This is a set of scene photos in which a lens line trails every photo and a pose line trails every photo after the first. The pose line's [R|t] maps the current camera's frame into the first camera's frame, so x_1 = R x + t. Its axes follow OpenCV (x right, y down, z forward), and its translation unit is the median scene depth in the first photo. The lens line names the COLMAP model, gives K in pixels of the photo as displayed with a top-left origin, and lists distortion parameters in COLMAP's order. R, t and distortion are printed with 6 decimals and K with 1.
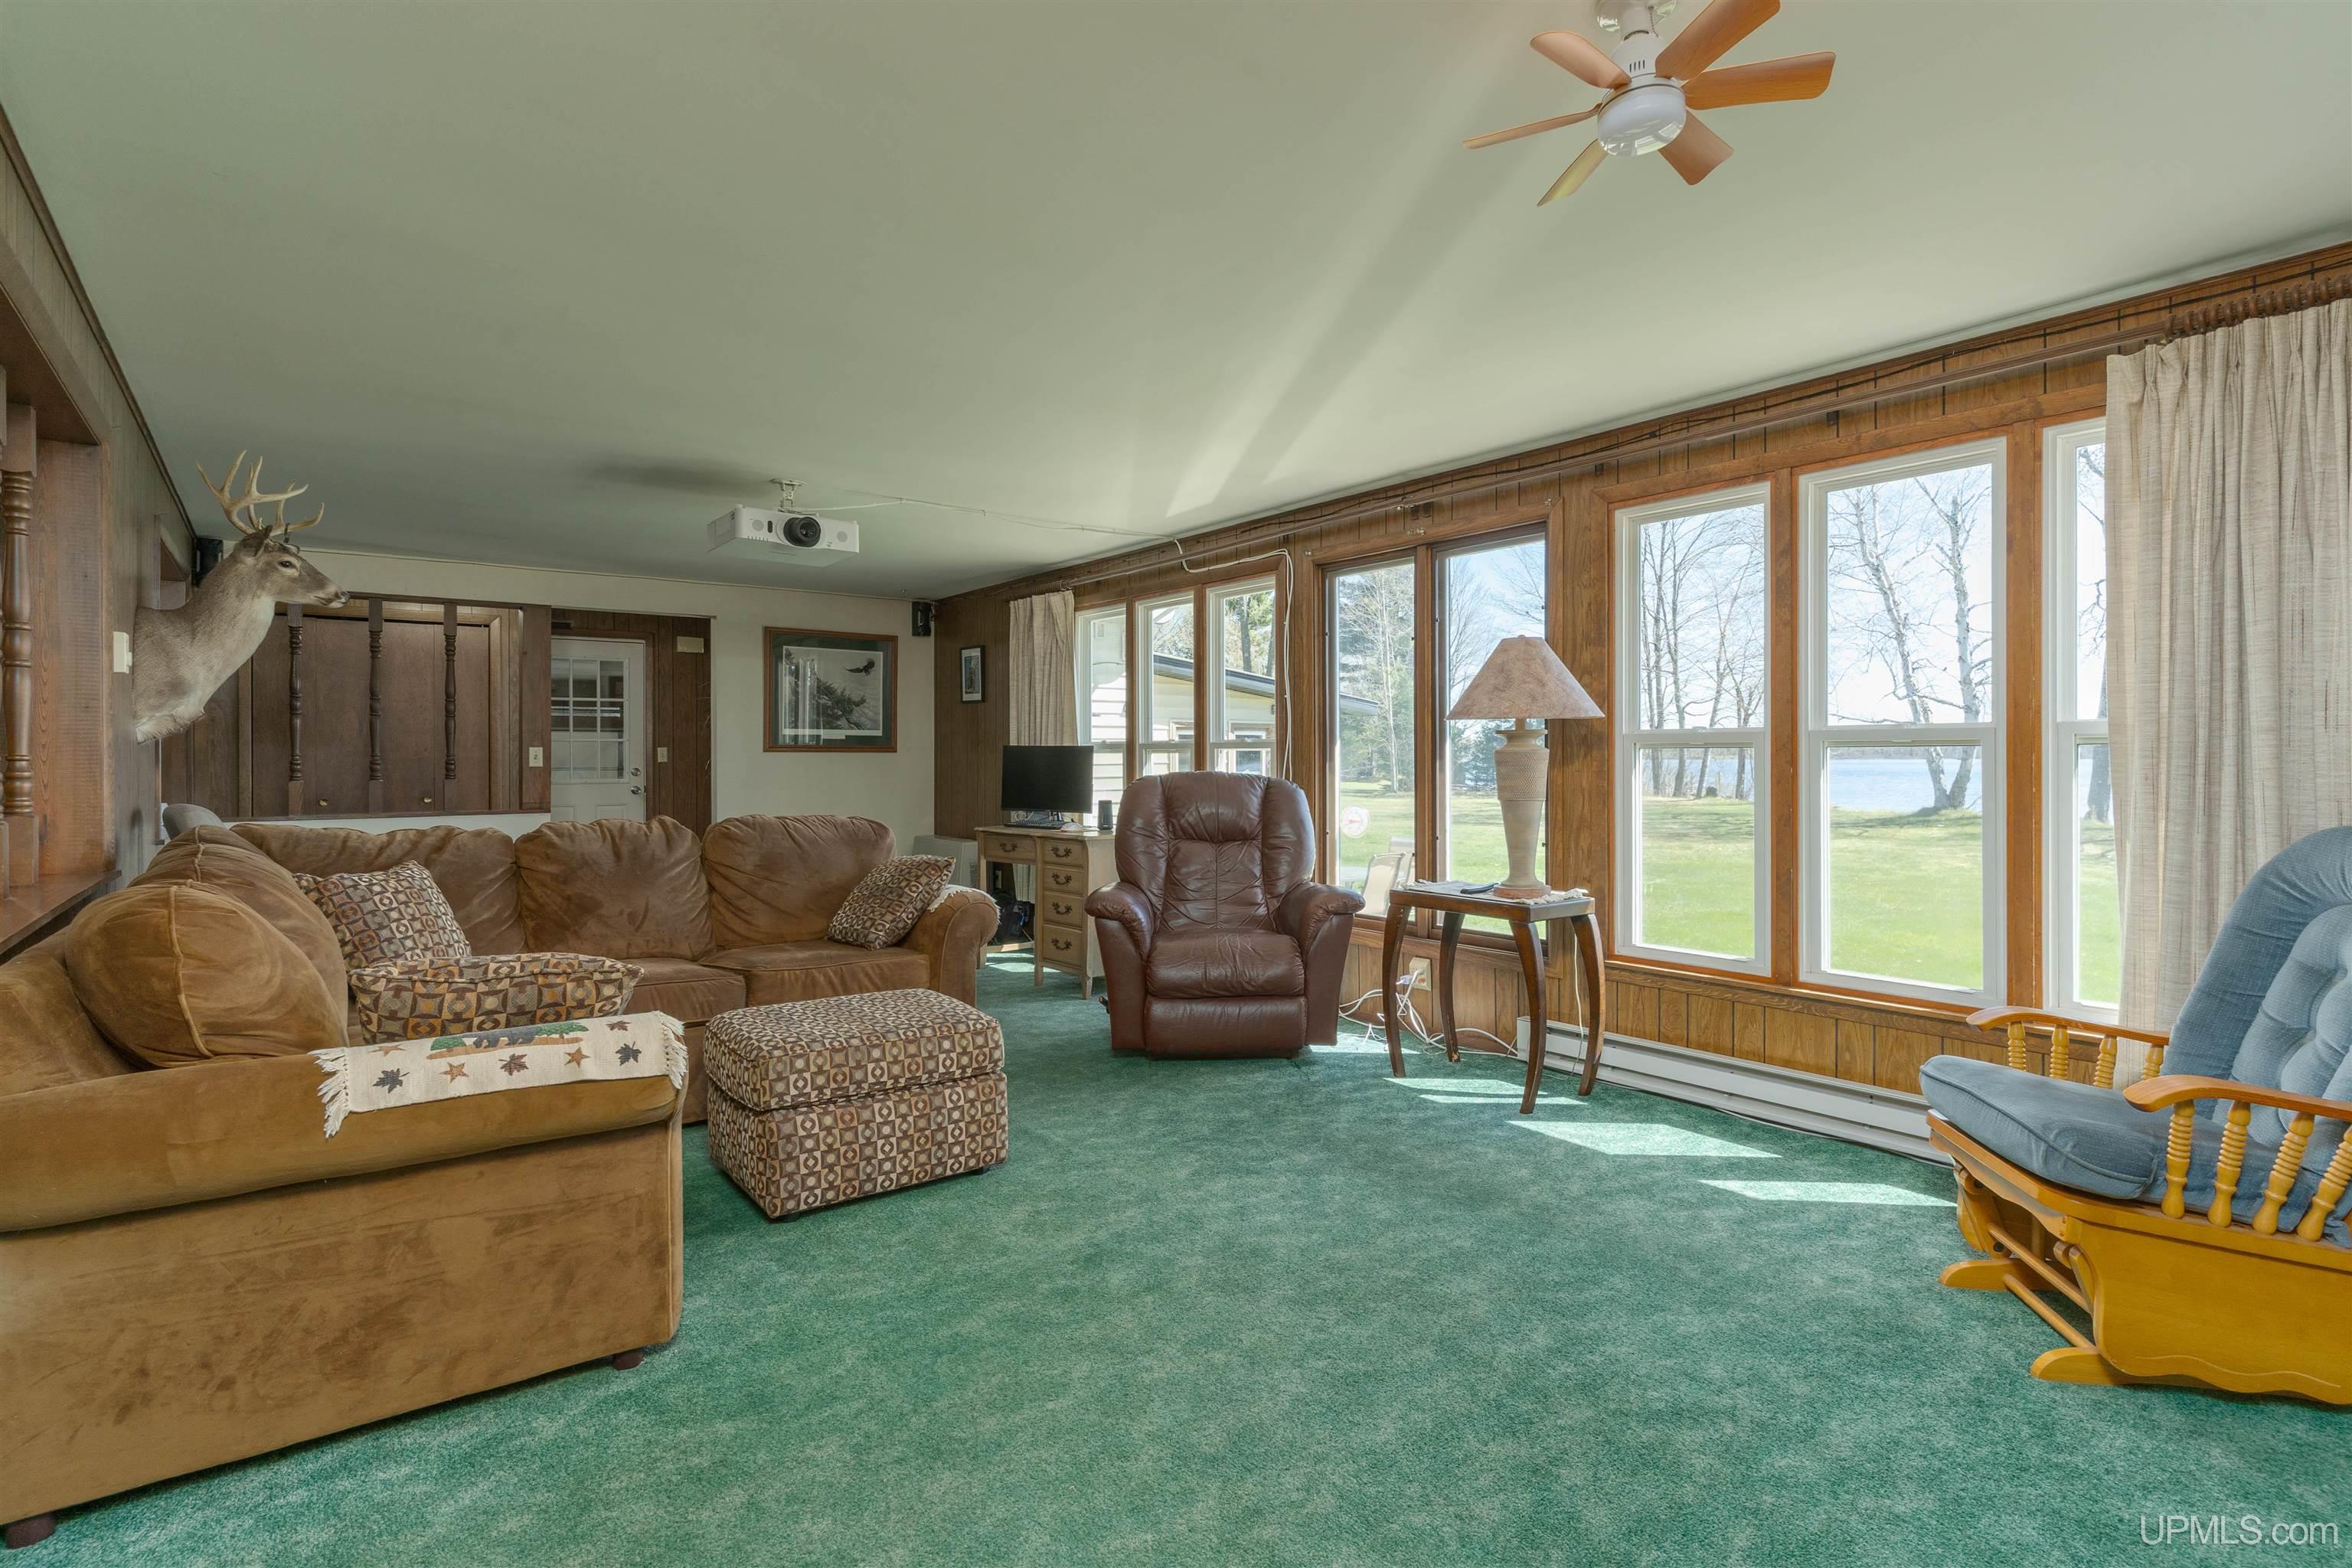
lens RADIAL K [[1129.8, 0, 1196.1], [0, 1129.8, 760.6], [0, 0, 1]] dist [0.003222, 0.000015]
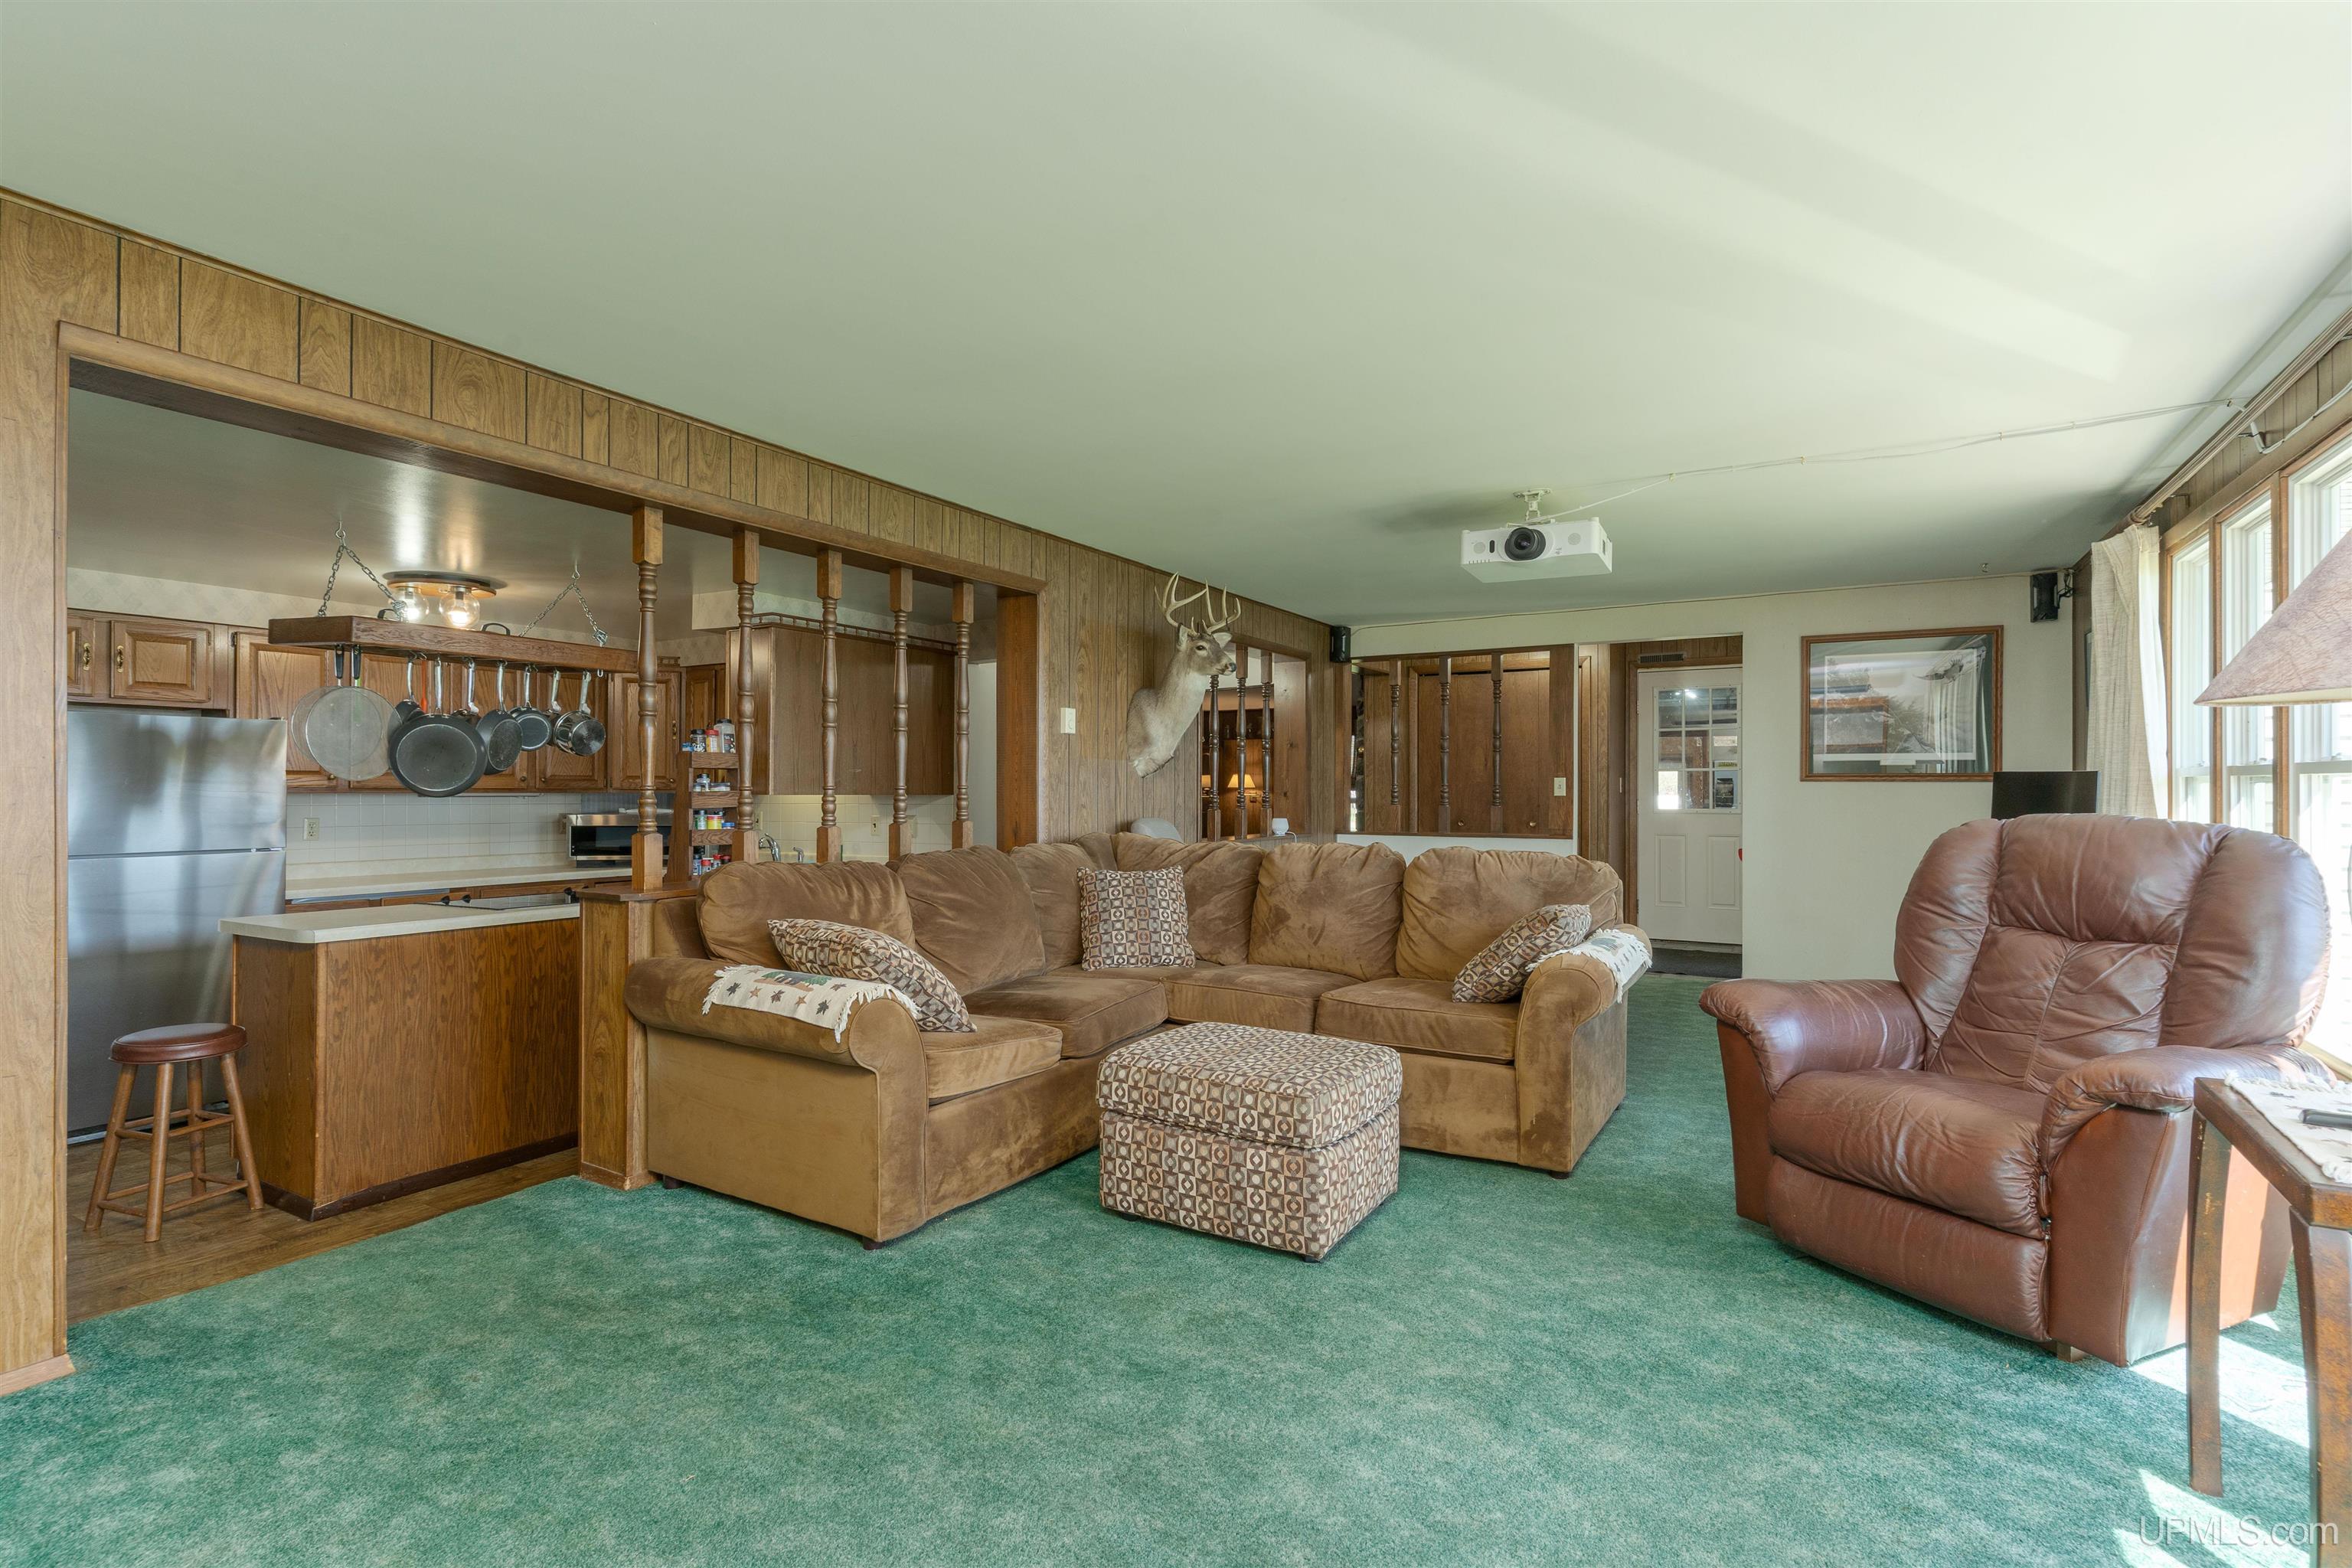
lens RADIAL K [[1129.8, 0, 1187.3], [0, 1129.8, 782.7], [0, 0, 1]] dist [0.003222, 0.000015]
pose [[0.371503, -0.001399, -0.928431, 0.509616], [-0.004030, 0.999987, -0.003119, -0.004009], [0.928423, 0.004901, 0.371493, 0.500939]]
